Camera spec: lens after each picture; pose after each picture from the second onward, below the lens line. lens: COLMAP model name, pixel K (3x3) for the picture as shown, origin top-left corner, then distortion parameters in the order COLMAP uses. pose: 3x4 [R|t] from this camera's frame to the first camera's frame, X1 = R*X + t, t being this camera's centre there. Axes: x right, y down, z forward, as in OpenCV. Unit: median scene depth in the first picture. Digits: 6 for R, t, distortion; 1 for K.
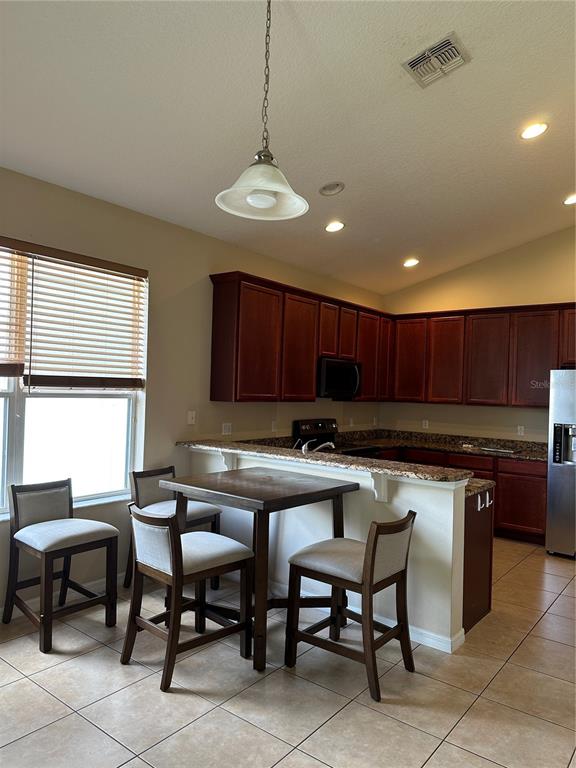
lens RADIAL K [[547.2, 0, 287.8], [0, 547.2, 384.9], [0, 0, 1]] dist [0.003935, 0.000684]
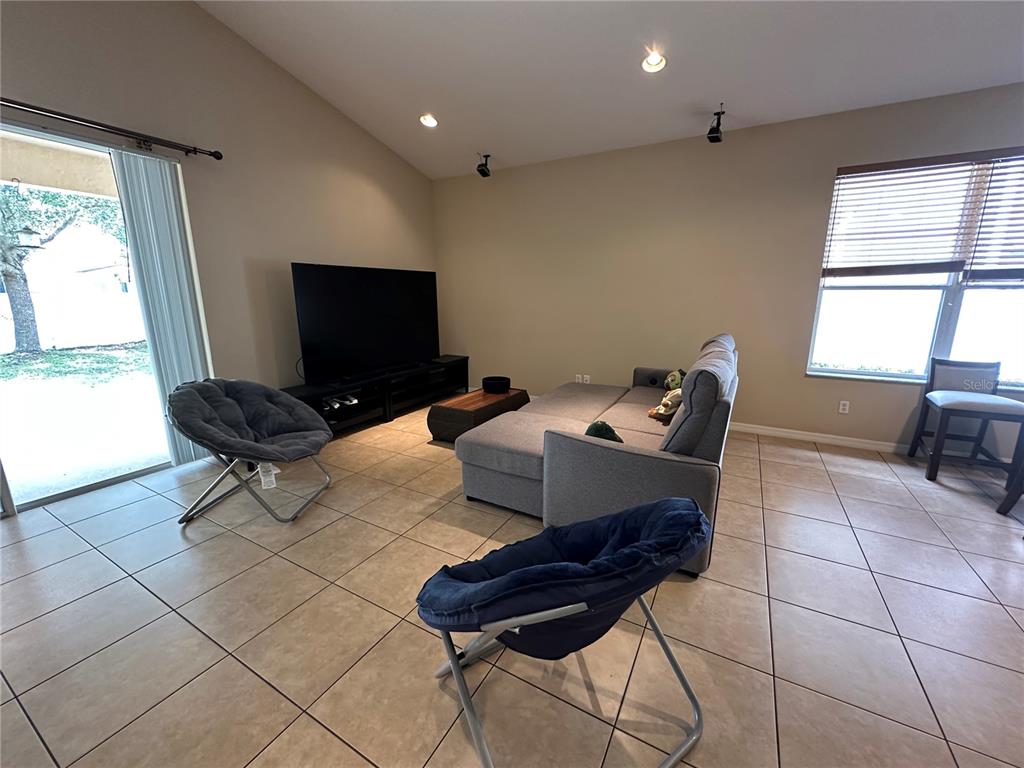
lens RADIAL K [[412.2, 0, 511.8], [0, 412.2, 379.9], [0, 0, 1]] dist [-0.002518, -0.000357]
pose [[0.144330, 0.187136, -0.971673, 0.300182], [0.022111, 0.981100, 0.192236, 0.022924], [0.989282, -0.049230, 0.137465, -0.124457]]
